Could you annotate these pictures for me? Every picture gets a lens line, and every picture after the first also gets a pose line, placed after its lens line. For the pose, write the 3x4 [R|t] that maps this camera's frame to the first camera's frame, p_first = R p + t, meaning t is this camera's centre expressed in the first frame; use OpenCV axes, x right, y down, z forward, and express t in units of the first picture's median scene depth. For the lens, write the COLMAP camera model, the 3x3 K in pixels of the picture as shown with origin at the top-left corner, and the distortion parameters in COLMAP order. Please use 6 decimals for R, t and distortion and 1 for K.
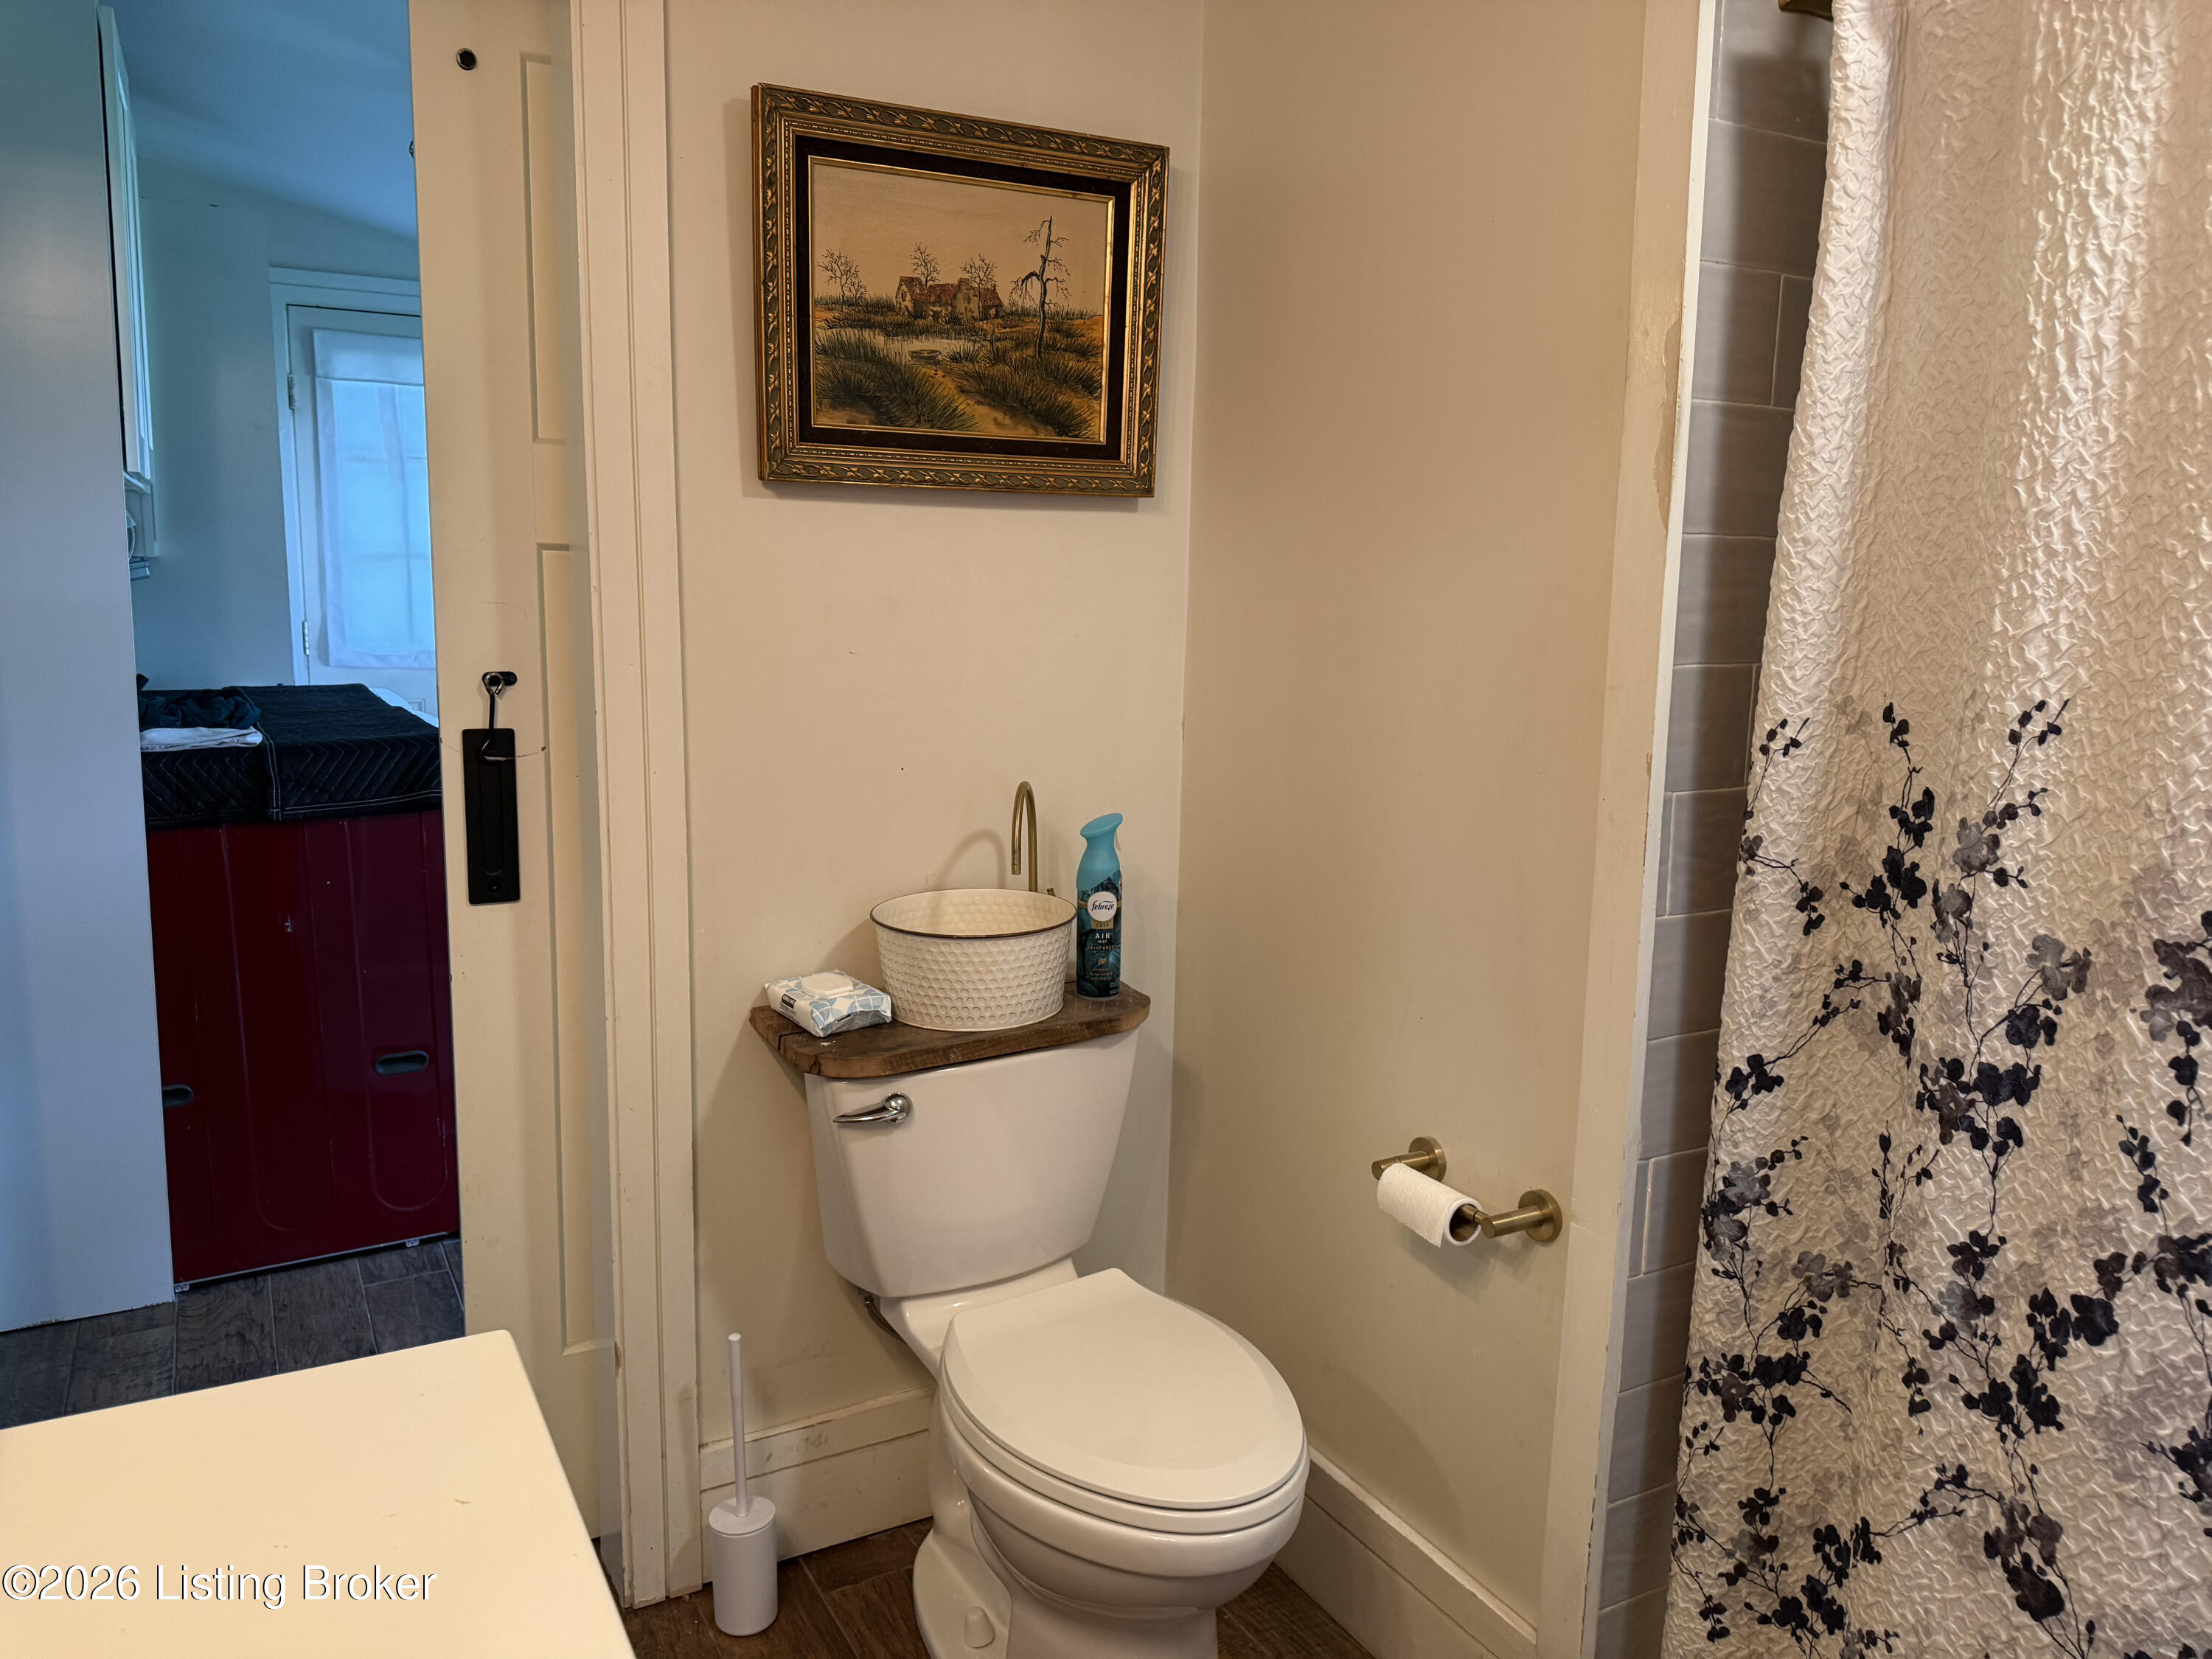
lens RADIAL K [[1565.0, 0, 1107.4], [0, 1565.0, 842.9], [0, 0, 1]] dist [-0.003400, -0.000854]
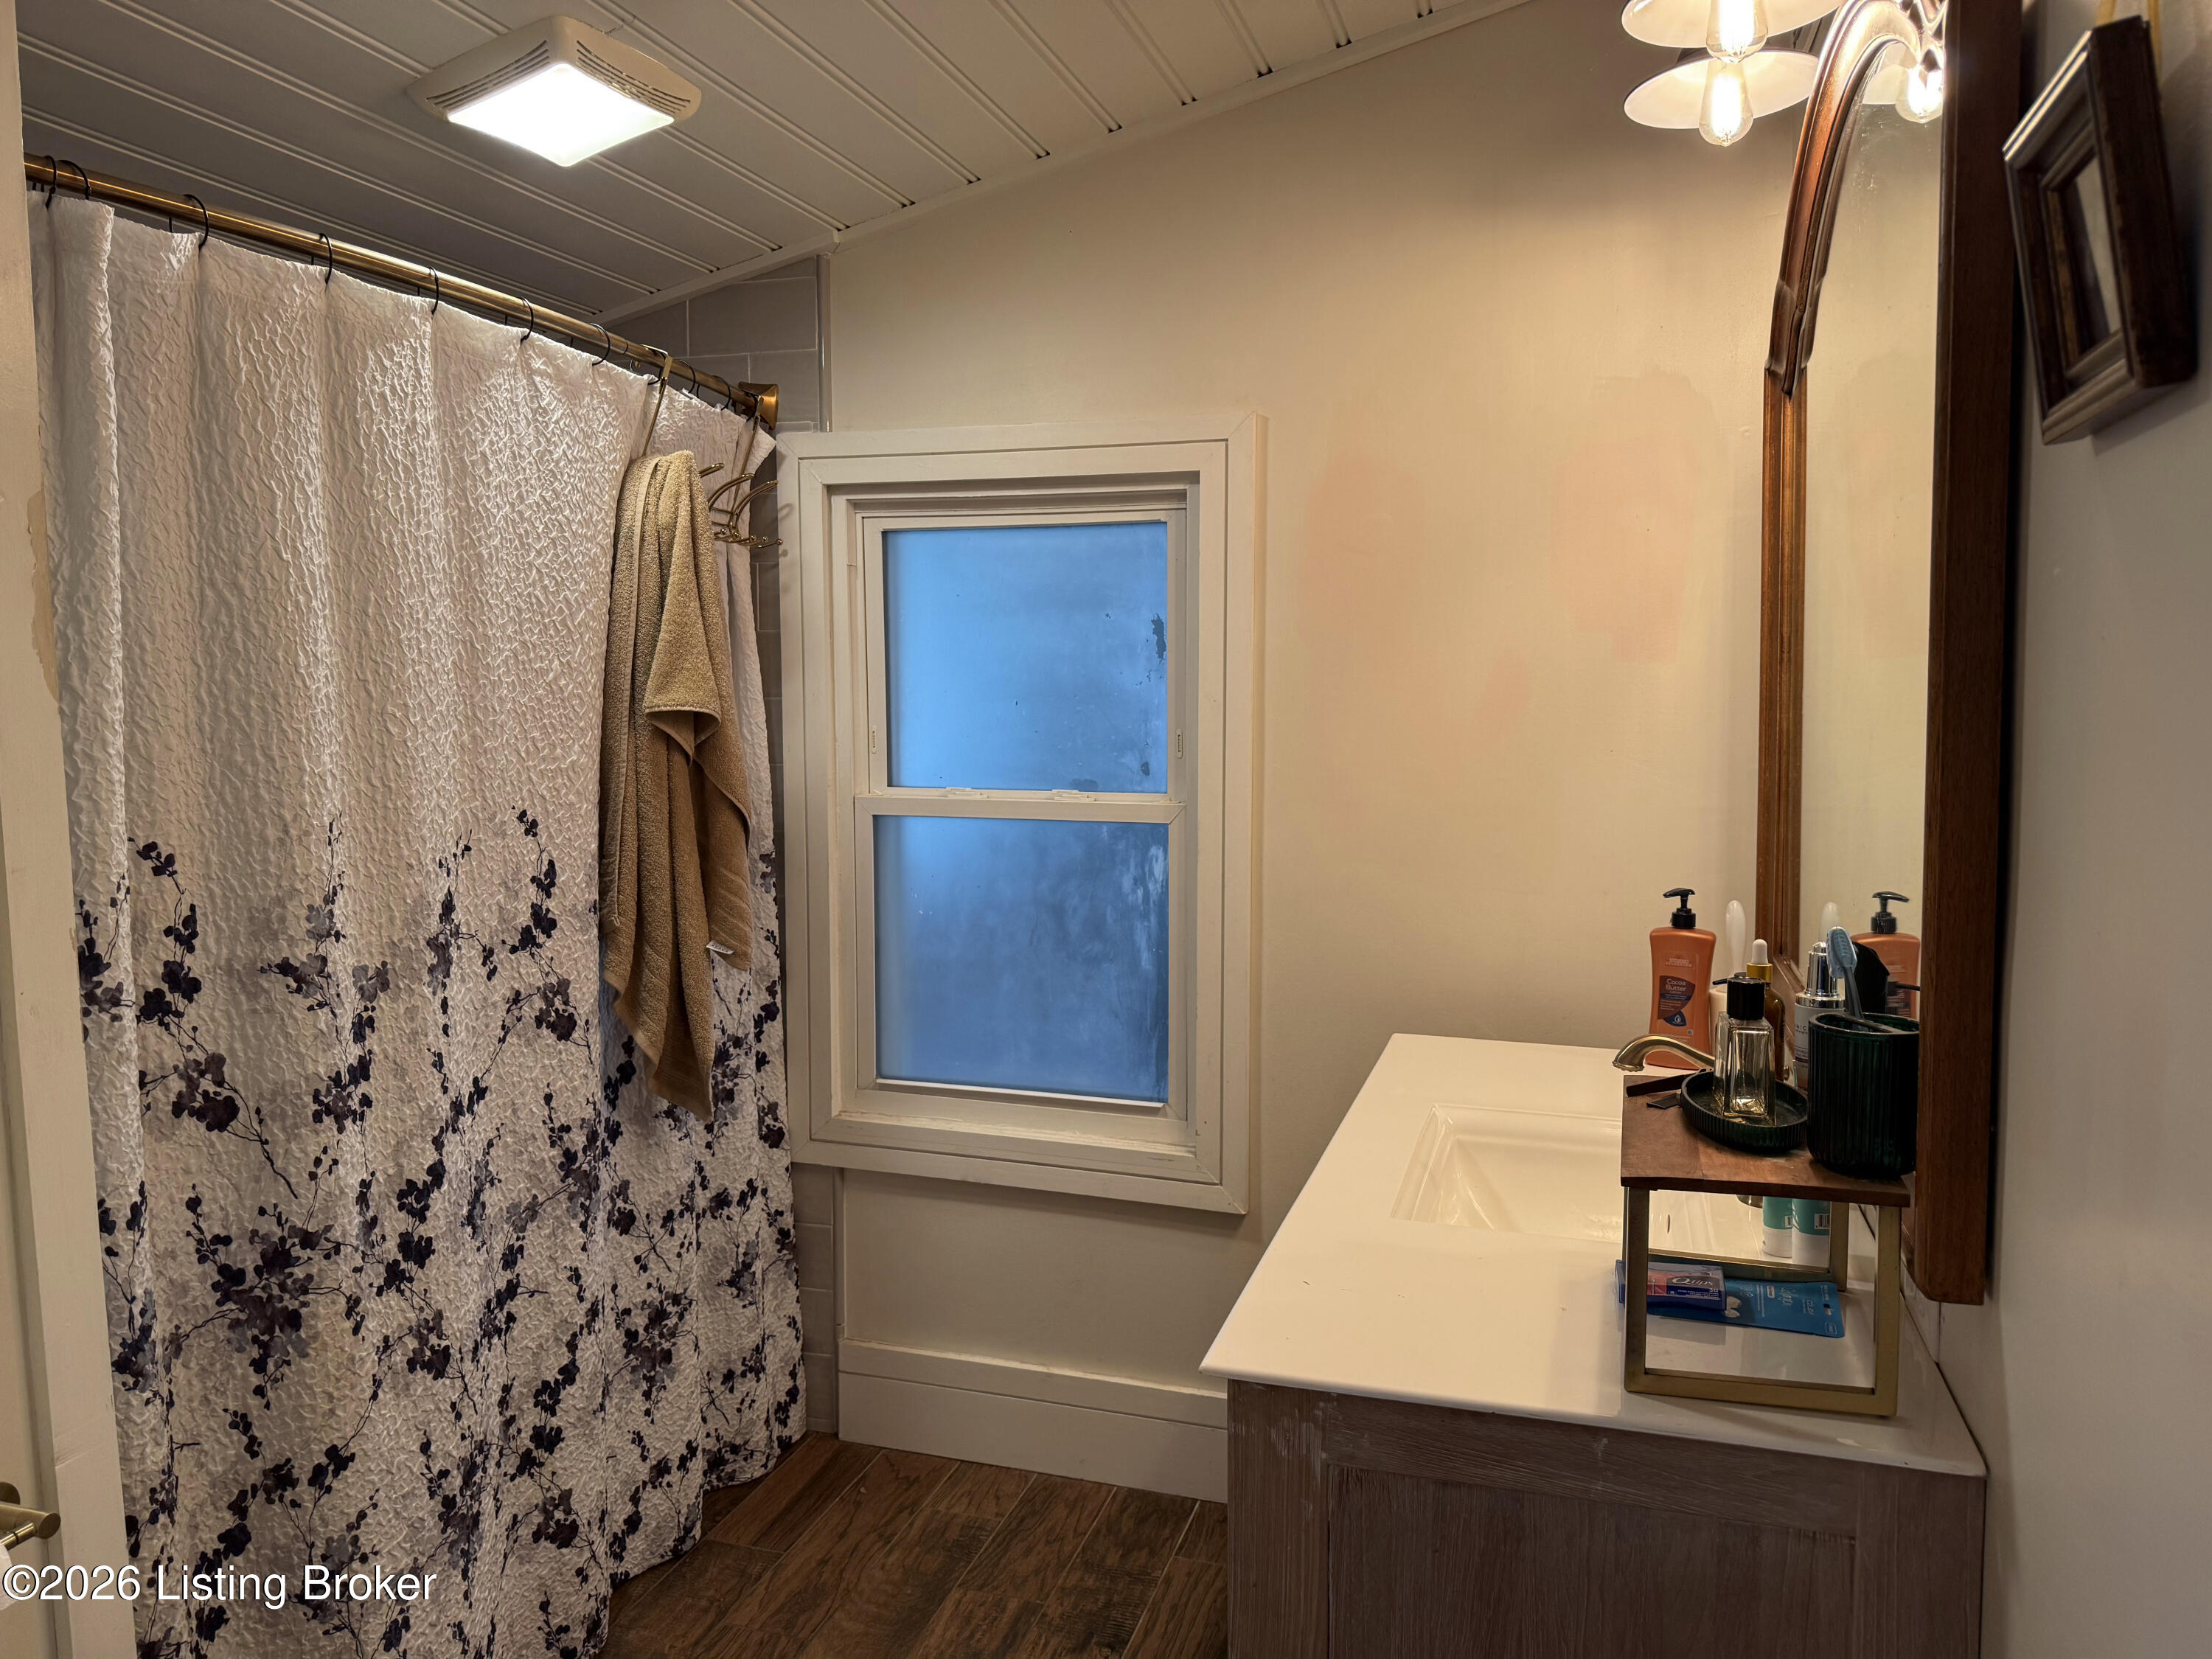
lens RADIAL K [[1565.0, 0, 1105.0], [0, 1565.0, 814.6], [0, 0, 1]] dist [-0.003400, -0.000854]
pose [[-0.698771, -0.082728, 0.710546, -0.942870], [0.107006, 0.970026, 0.218171, -0.326814], [-0.707297, 0.228485, -0.668974, 1.435985]]
